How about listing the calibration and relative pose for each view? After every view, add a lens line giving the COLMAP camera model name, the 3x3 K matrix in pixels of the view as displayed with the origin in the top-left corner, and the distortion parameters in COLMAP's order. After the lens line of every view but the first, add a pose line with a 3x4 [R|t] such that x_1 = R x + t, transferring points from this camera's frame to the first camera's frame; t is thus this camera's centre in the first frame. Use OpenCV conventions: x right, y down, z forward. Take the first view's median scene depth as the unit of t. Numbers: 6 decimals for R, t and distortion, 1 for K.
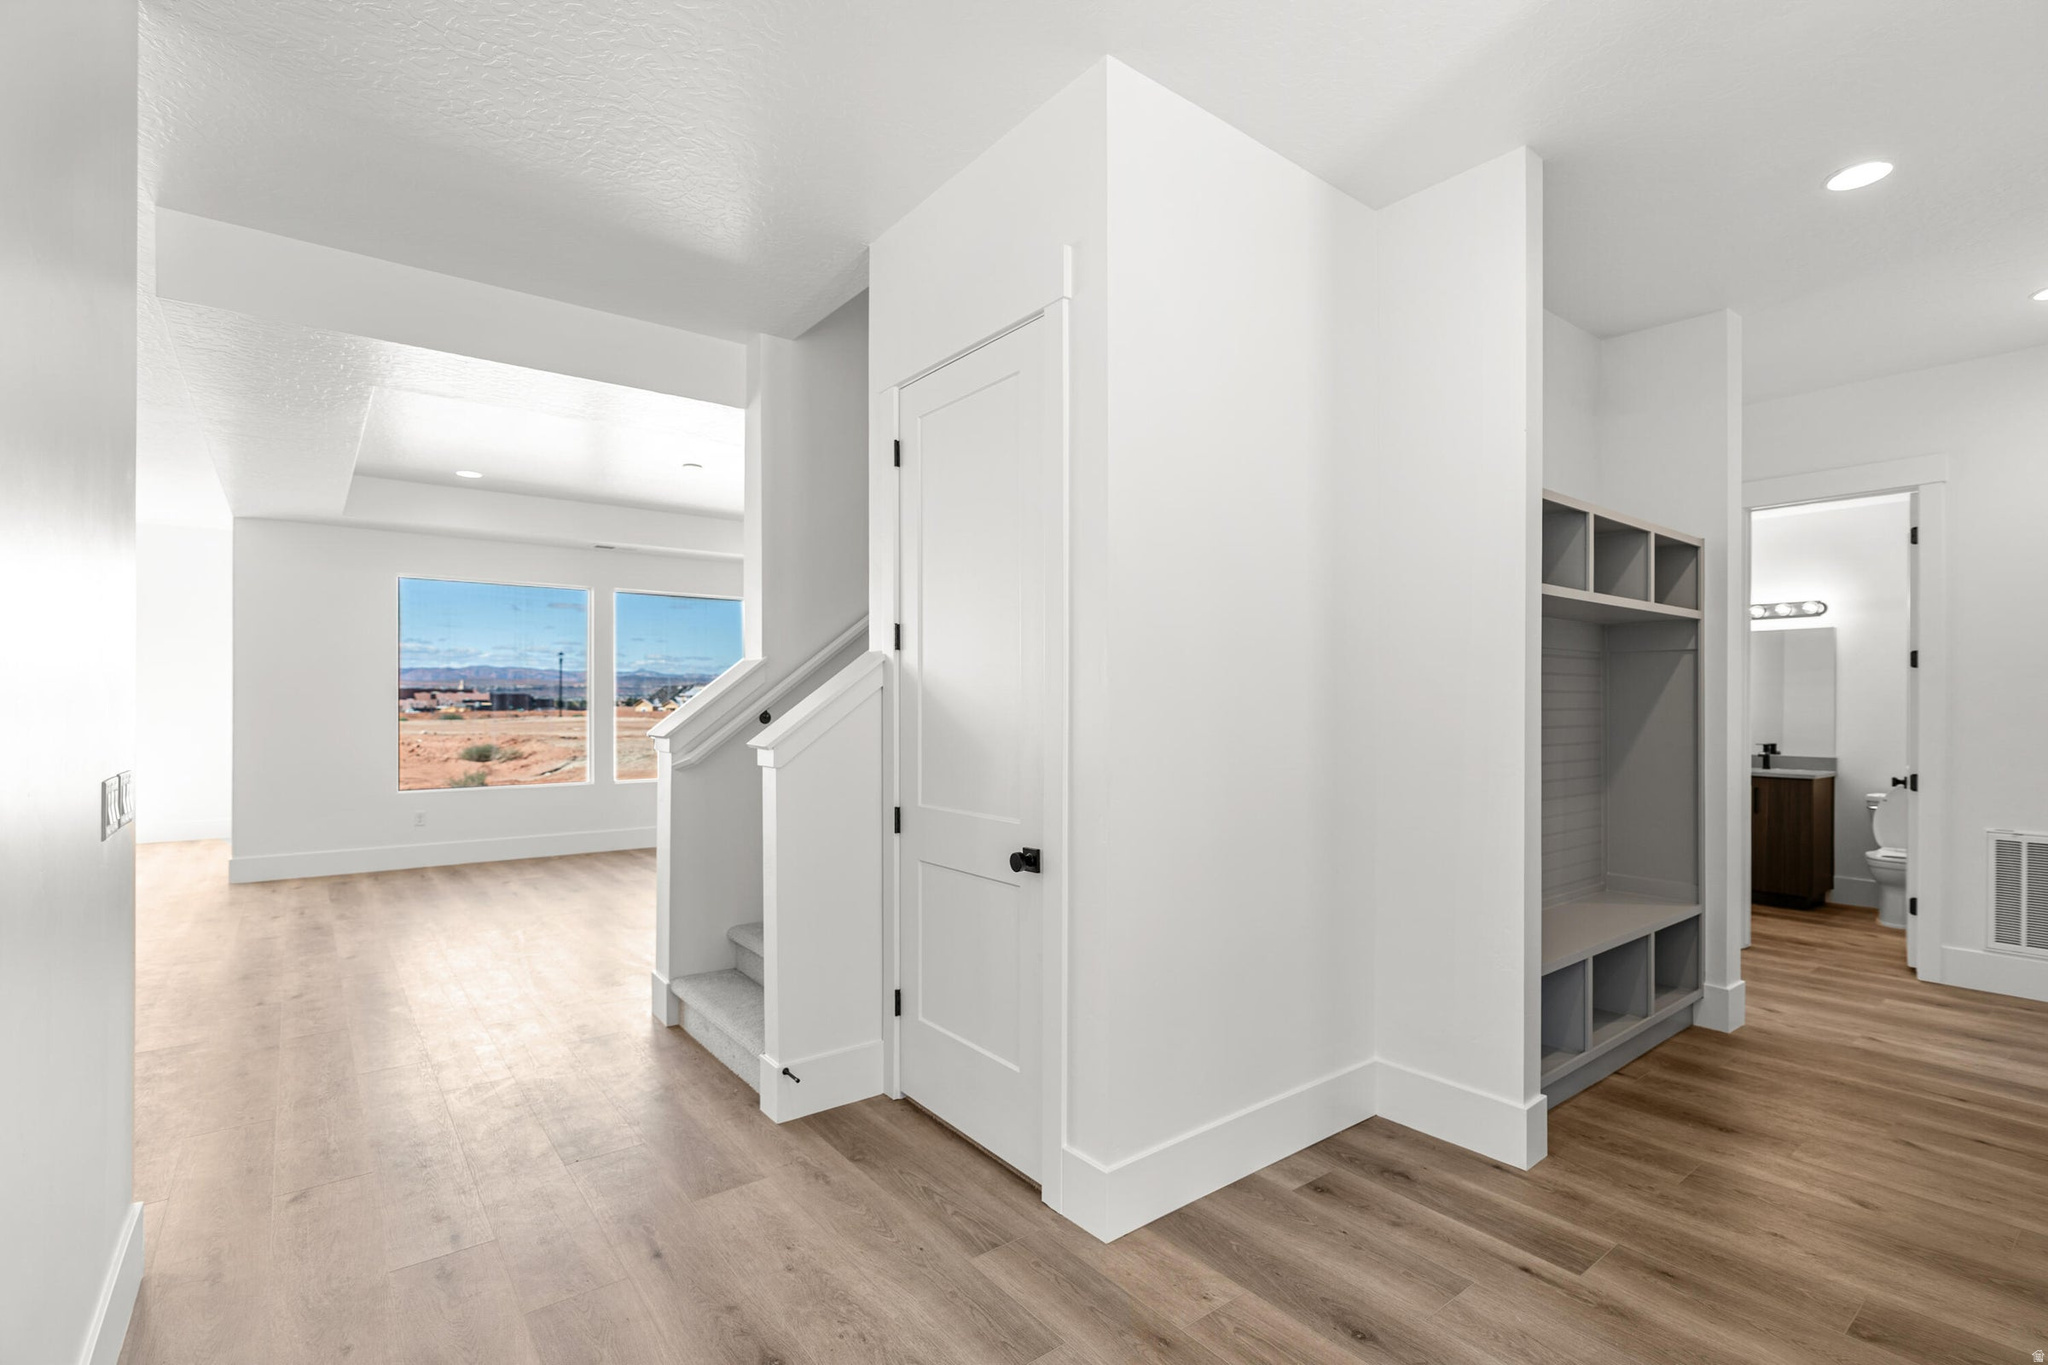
lens RADIAL K [[936.8, 0, 1029.5], [0, 936.8, 692.9], [0, 0, 1]] dist [-0.001143, -0.000102]
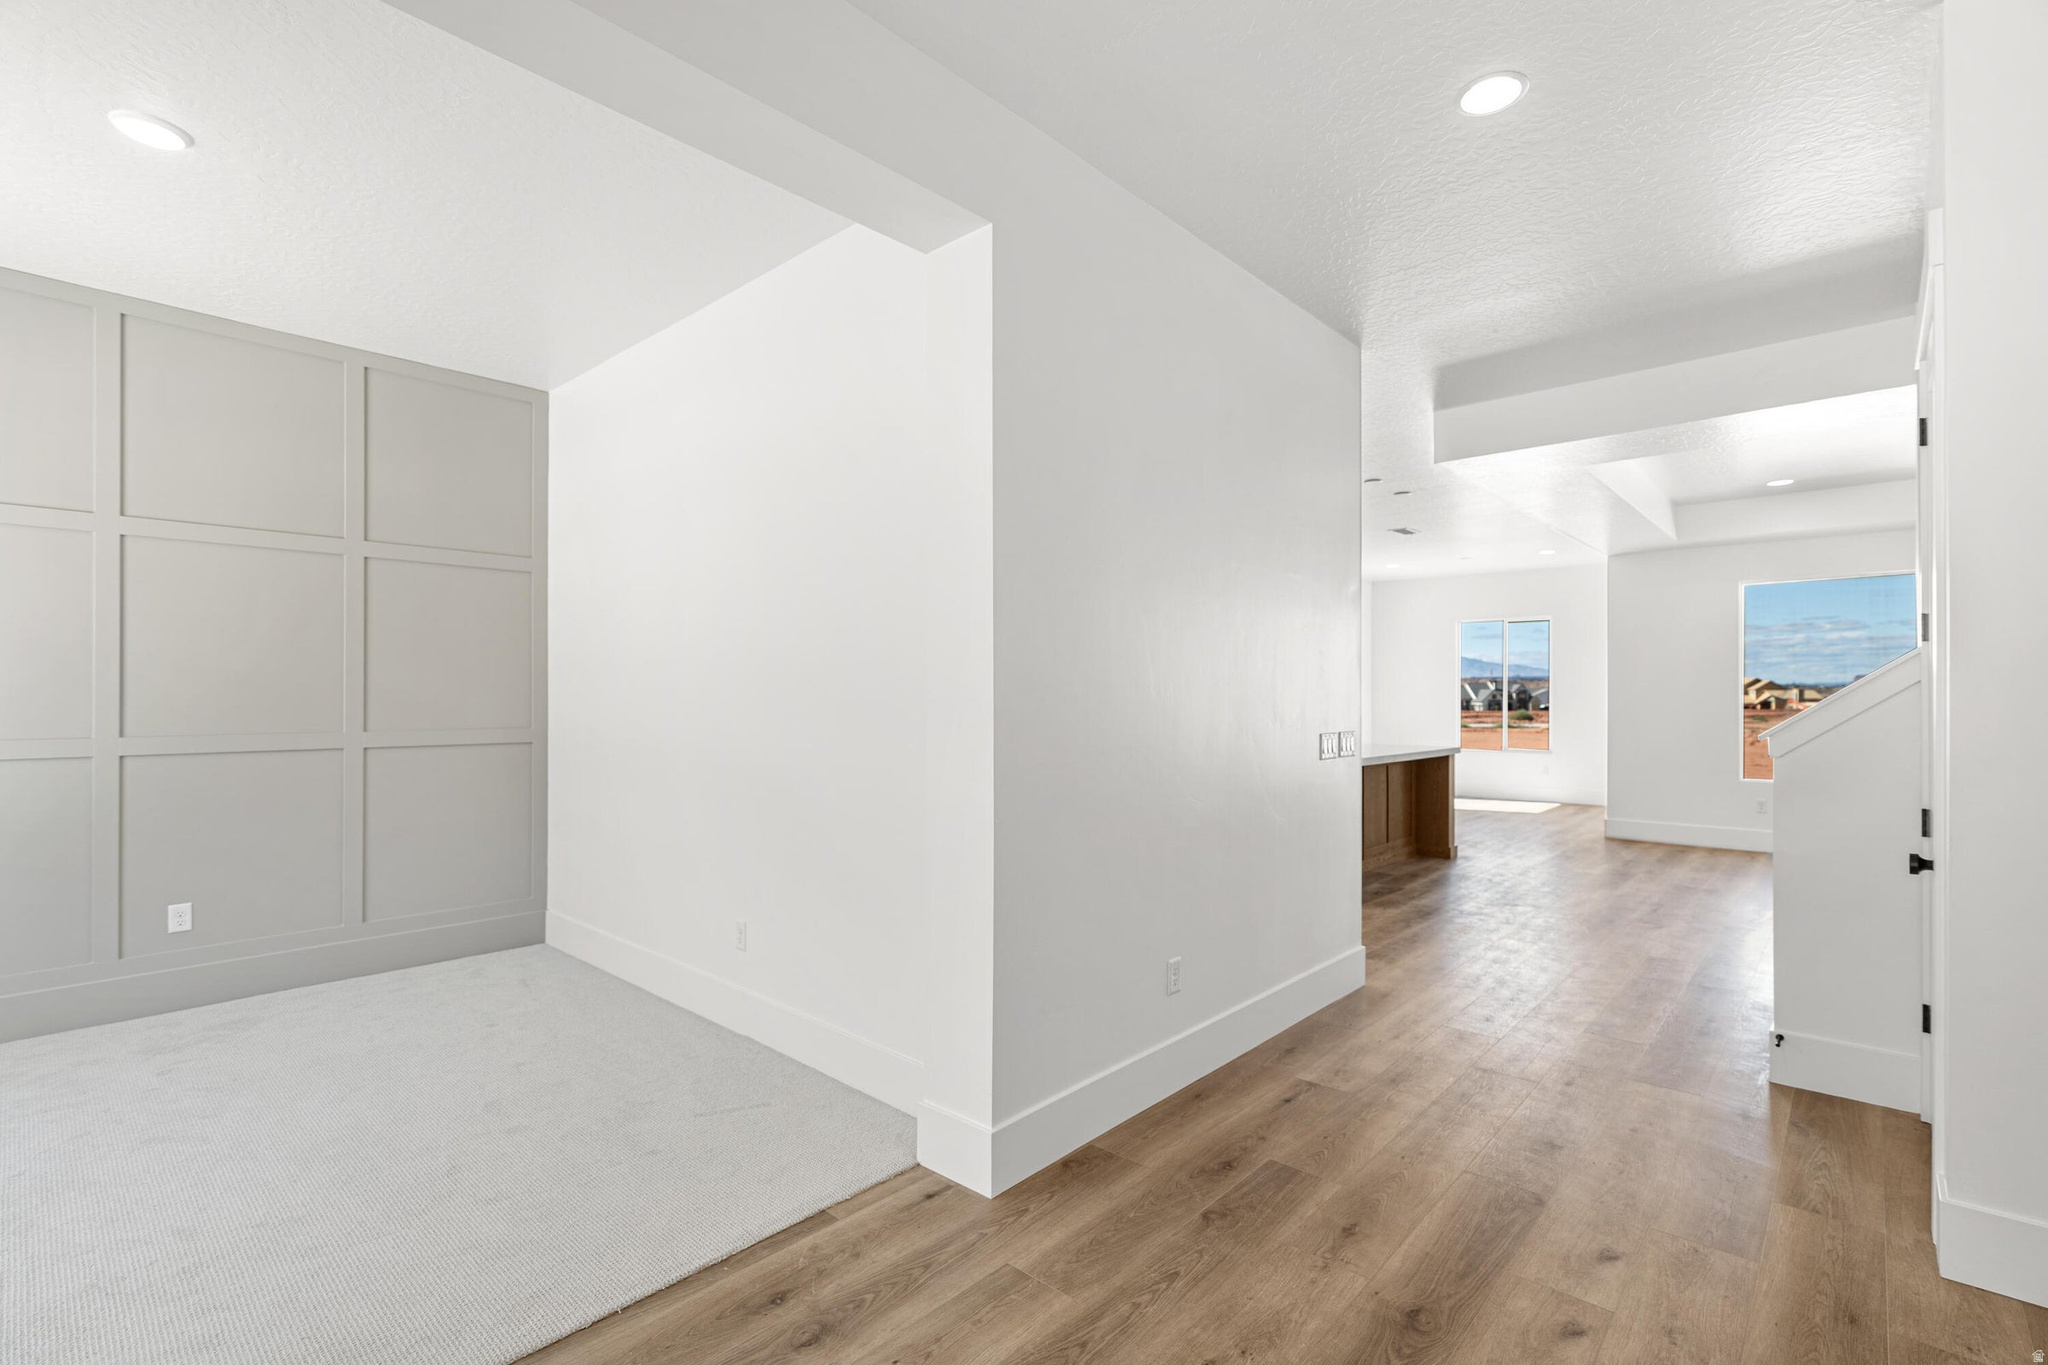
lens RADIAL K [[936.8, 0, 1029.5], [0, 936.8, 692.9], [0, 0, 1]] dist [-0.001143, -0.000102]
pose [[0.174656, -0.007829, -0.984598, 0.636568], [0.010370, 0.999928, -0.006112, 0.003191], [0.984575, -0.009143, 0.174725, -0.035510]]
